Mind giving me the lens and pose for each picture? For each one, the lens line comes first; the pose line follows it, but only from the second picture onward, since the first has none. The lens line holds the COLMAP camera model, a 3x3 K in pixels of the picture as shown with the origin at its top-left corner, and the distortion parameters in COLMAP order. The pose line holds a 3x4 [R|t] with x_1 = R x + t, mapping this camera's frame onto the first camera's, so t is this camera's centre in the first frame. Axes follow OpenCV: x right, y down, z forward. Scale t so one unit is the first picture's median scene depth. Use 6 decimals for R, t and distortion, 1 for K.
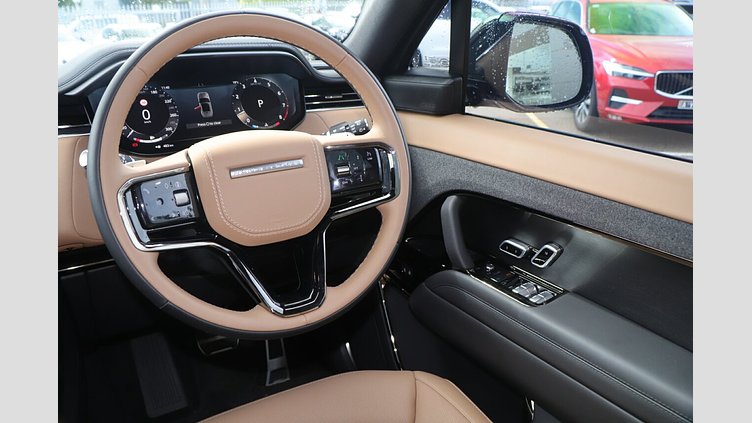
lens RADIAL K [[546.3, 0, 376.0], [0, 546.3, 211.5], [0, 0, 1]] dist [-0.098169, 0.002594]
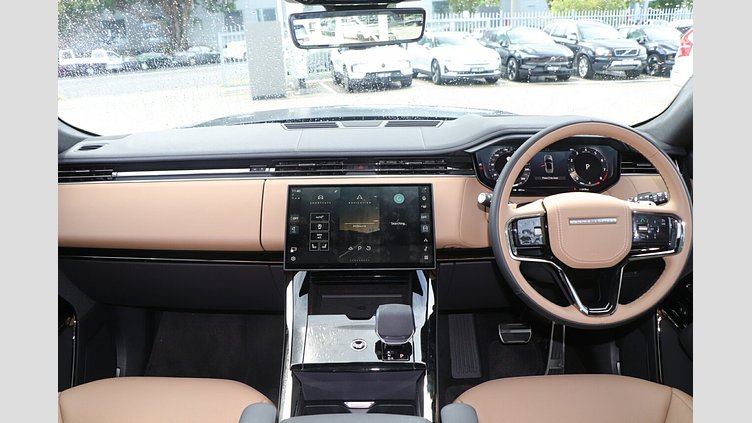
lens RADIAL K [[546.3, 0, 376.0], [0, 546.3, 211.5], [0, 0, 1]] dist [-0.098169, 0.002594]
pose [[0.859095, 0.152797, -0.488475, 0.016098], [-0.163274, 0.986349, 0.021379, -0.034547], [0.485074, 0.061389, 0.872316, -0.602702]]
